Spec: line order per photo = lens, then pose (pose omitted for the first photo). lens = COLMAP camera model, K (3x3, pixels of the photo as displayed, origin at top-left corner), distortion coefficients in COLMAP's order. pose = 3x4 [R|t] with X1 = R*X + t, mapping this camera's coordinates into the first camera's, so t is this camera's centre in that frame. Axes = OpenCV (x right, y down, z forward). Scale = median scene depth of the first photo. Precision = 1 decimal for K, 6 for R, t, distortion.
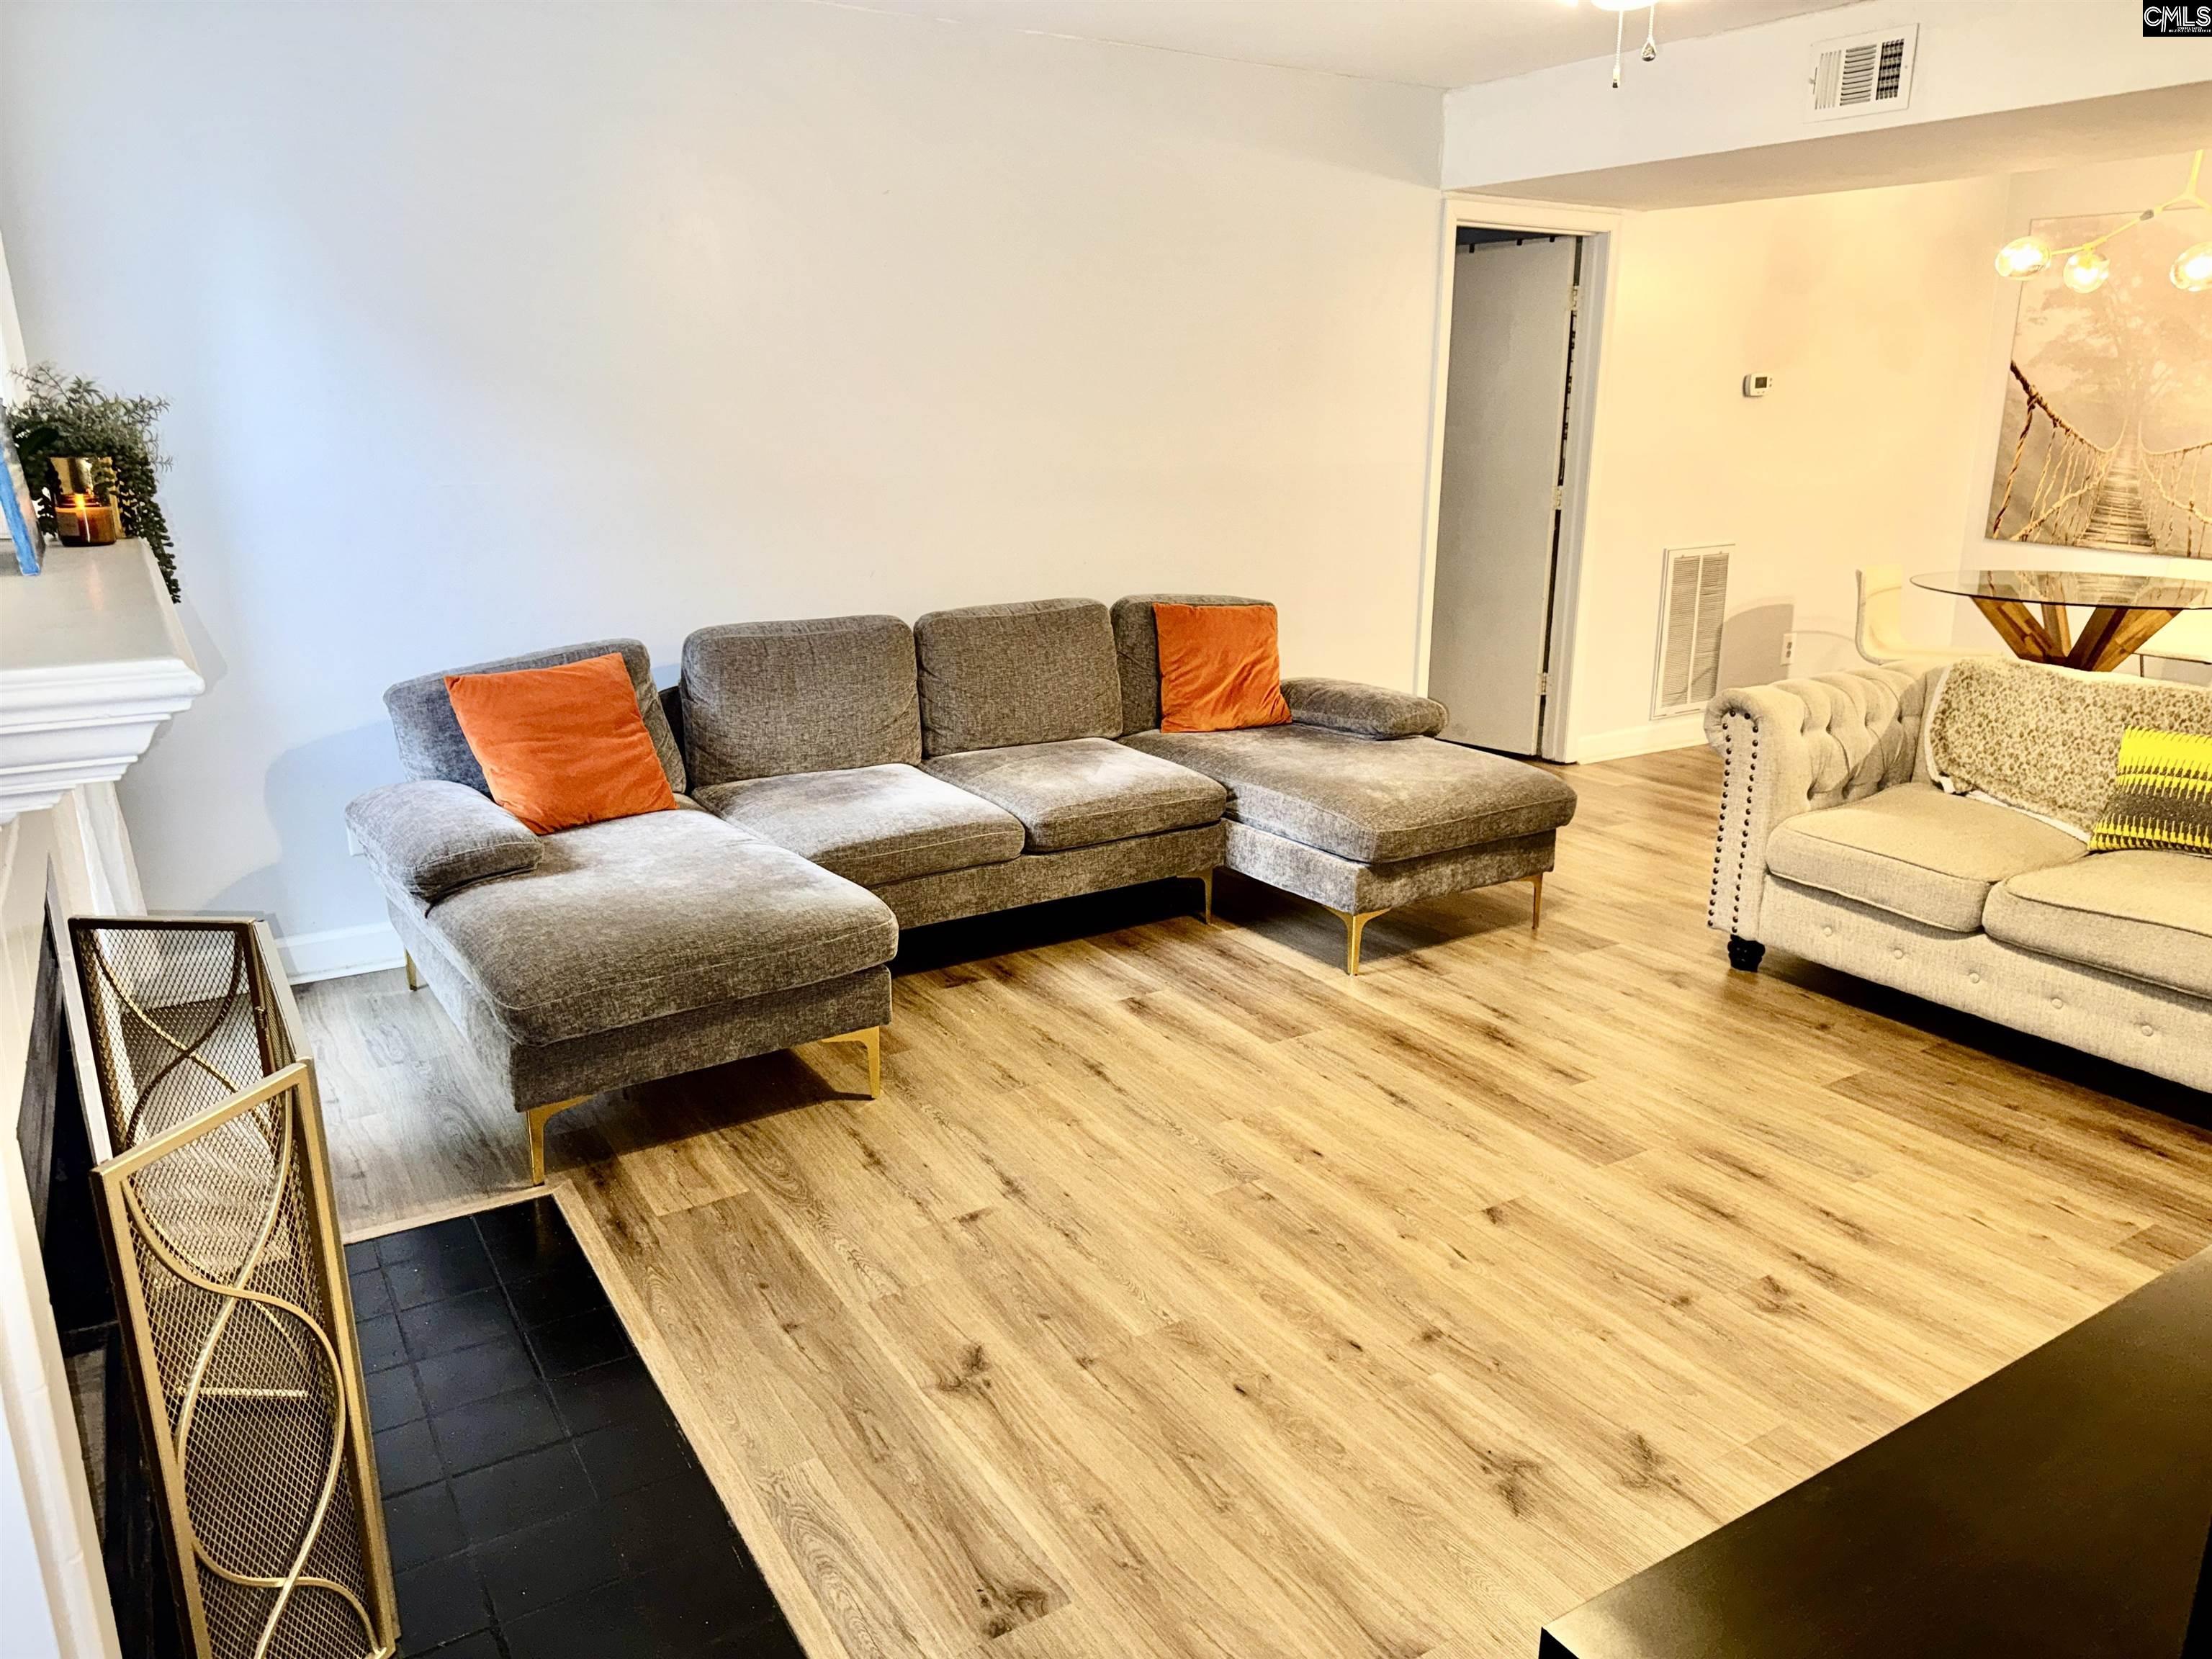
lens RADIAL K [[1557.1, 0, 1118.4], [0, 1557.1, 822.0], [0, 0, 1]] dist [0.051455, -0.067254]
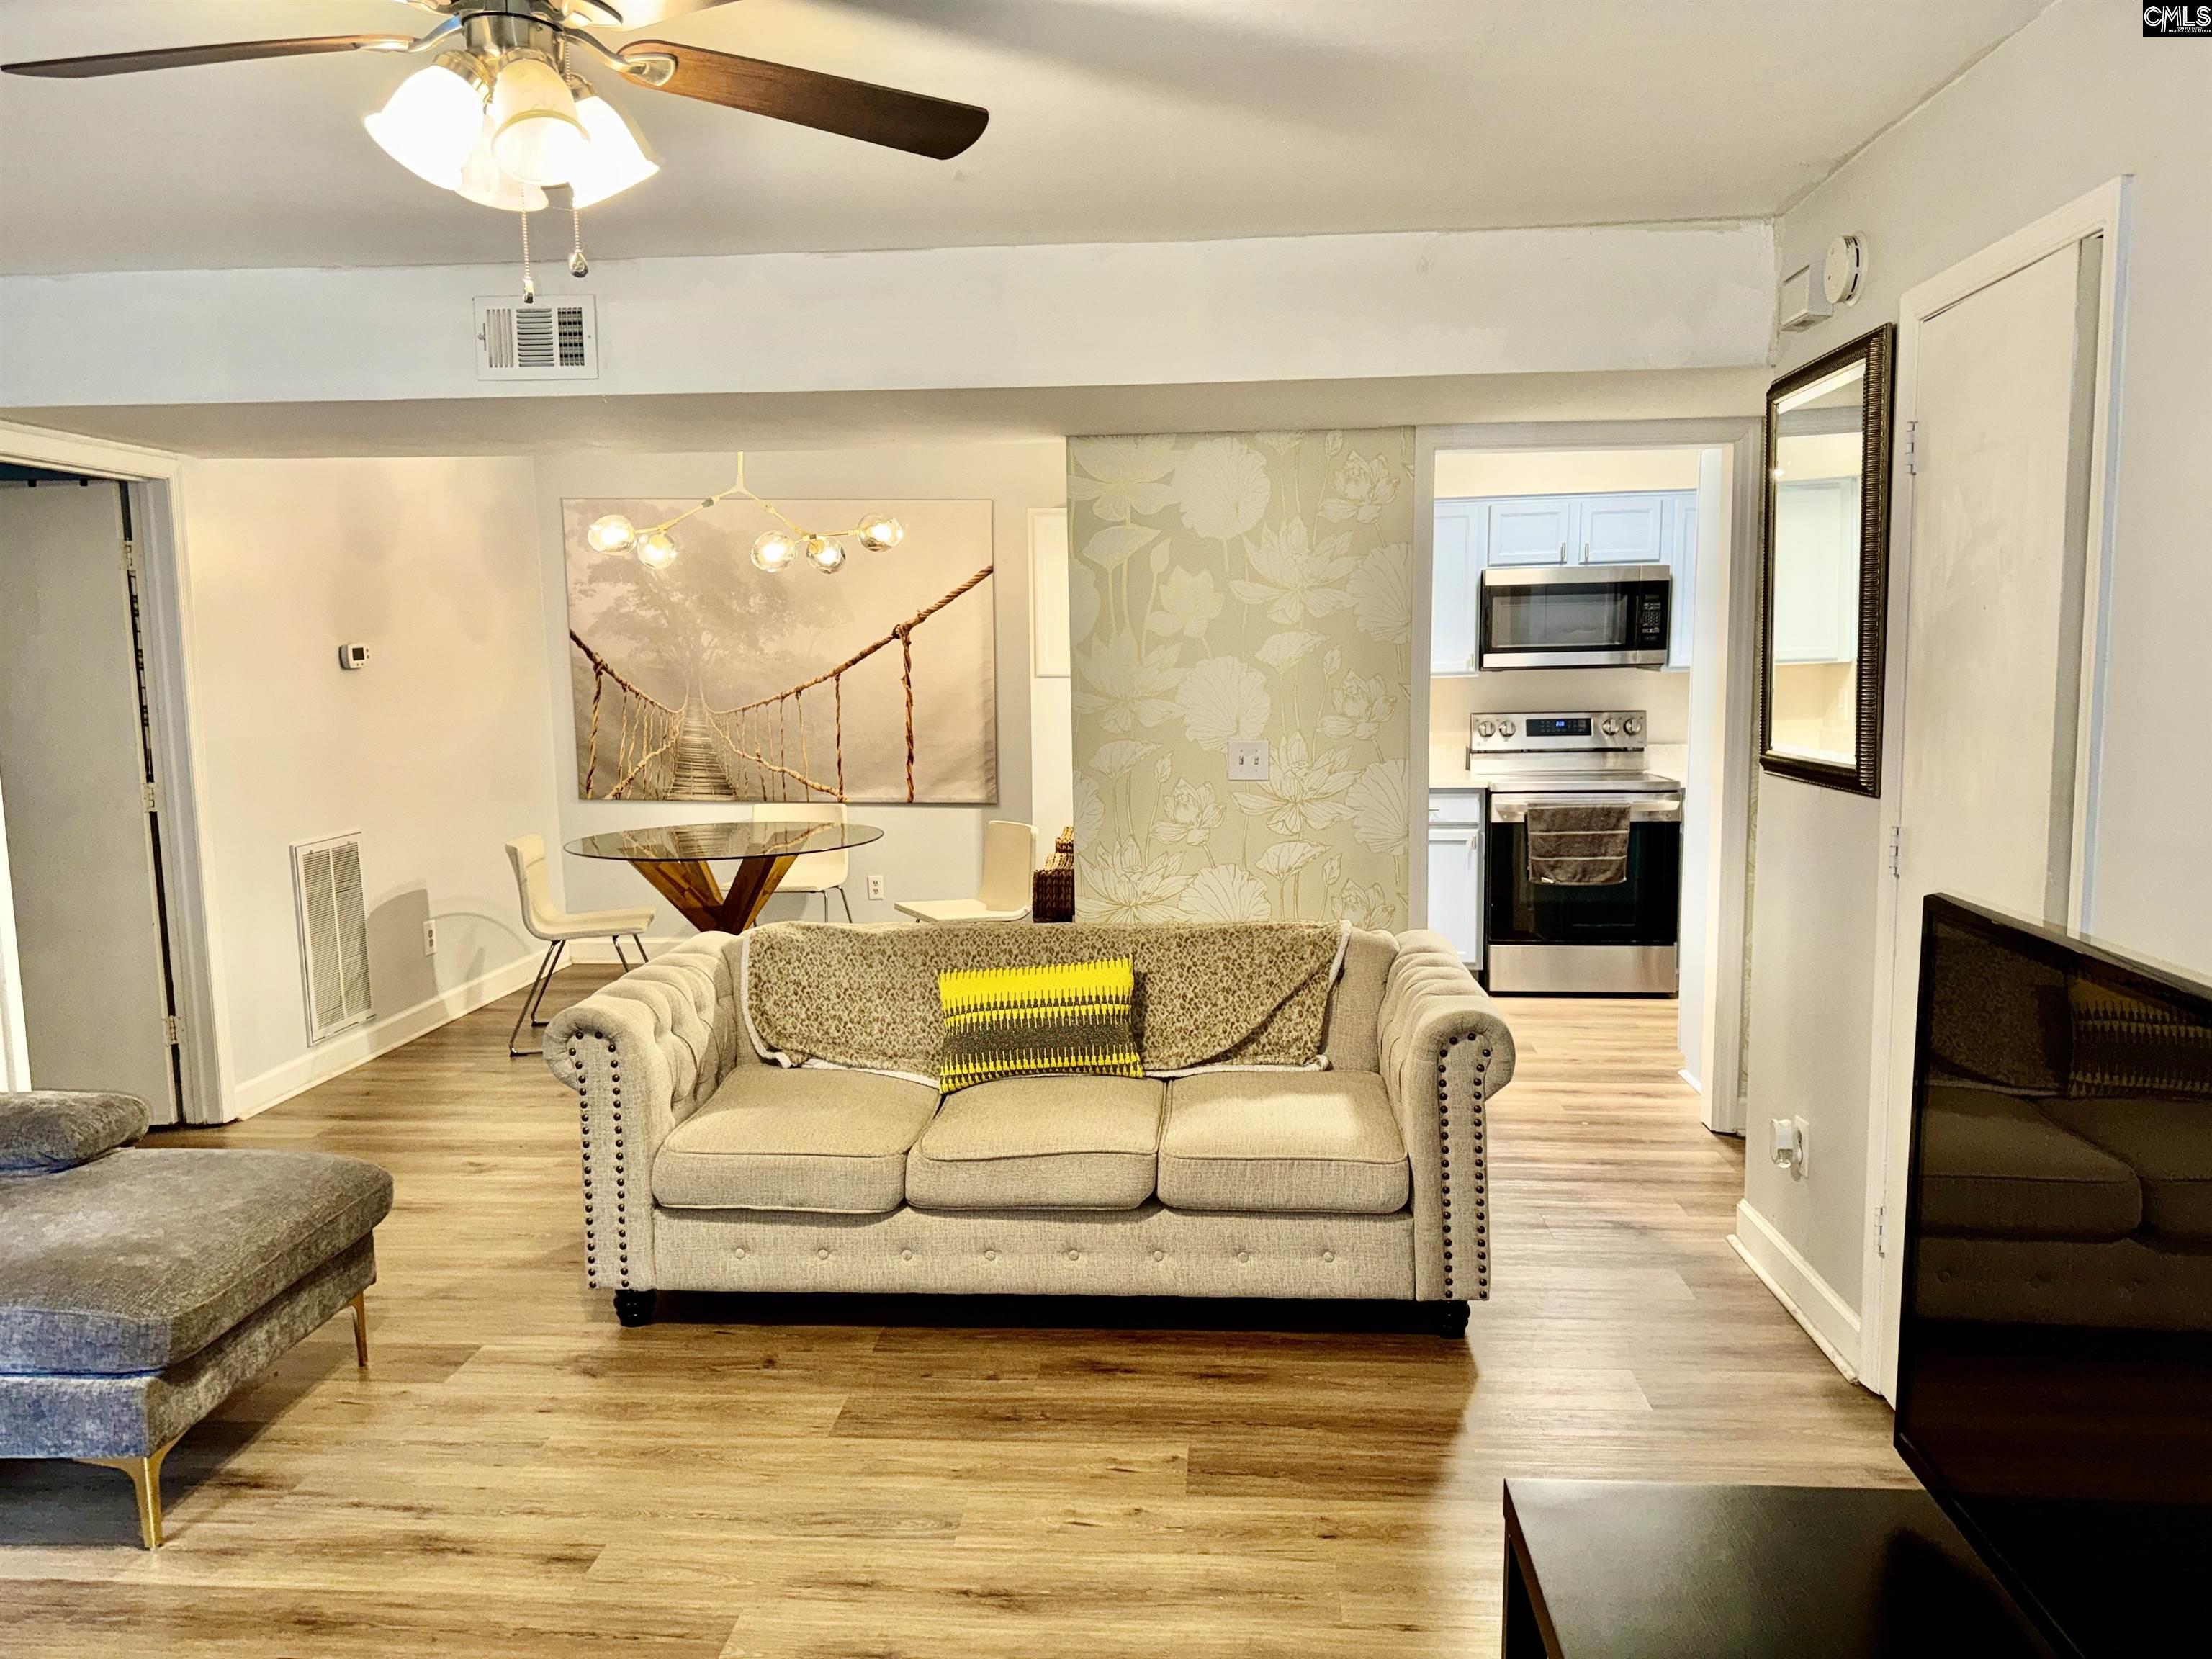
lens RADIAL K [[1557.1, 0, 1120.7], [0, 1557.1, 831.1], [0, 0, 1]] dist [0.051455, -0.067254]
pose [[0.587726, -0.101708, 0.802642, -0.107689], [0.224974, 0.973486, -0.041378, -0.074600], [-0.777152, 0.204892, 0.595024, 0.240319]]
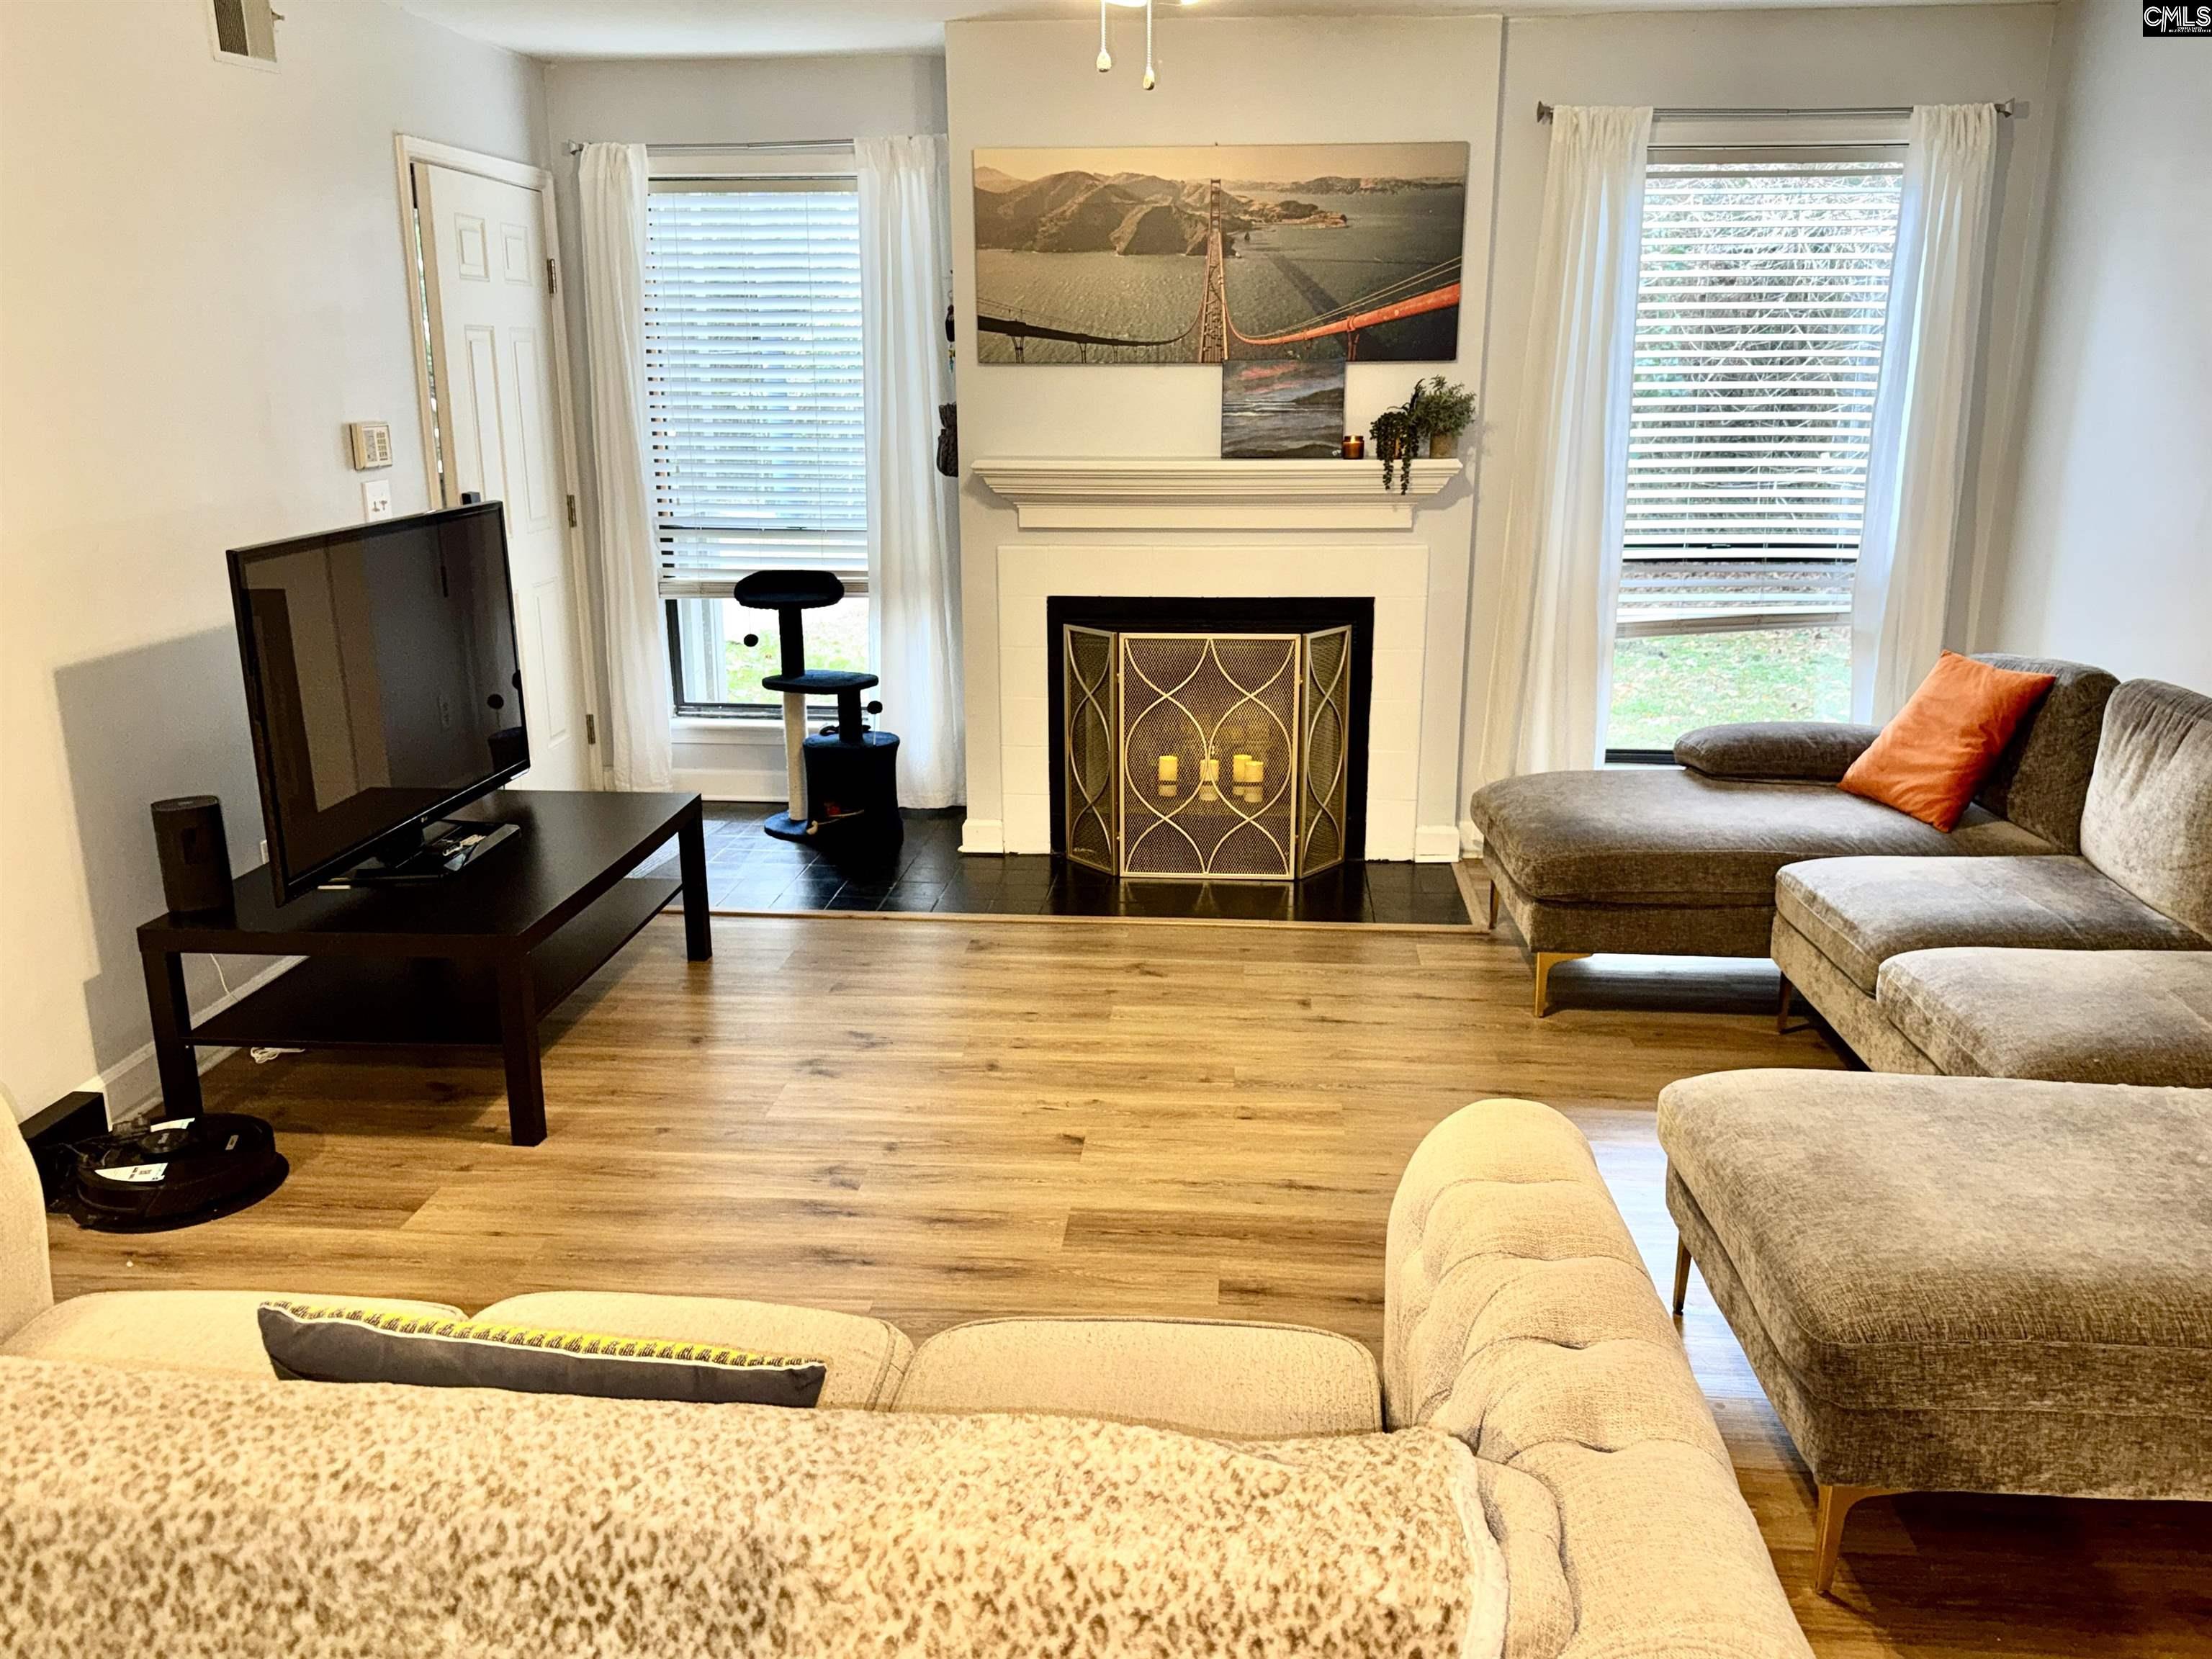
lens RADIAL K [[1725.0, 0, 1109.4], [0, 1725.0, 847.4], [0, 0, 1]] dist [0.091590, -0.126885]
pose [[-0.598564, 0.213035, -0.772229, 0.812983], [-0.209316, 0.888908, 0.407467, -0.317476], [0.773245, 0.405535, -0.487477, 1.102872]]
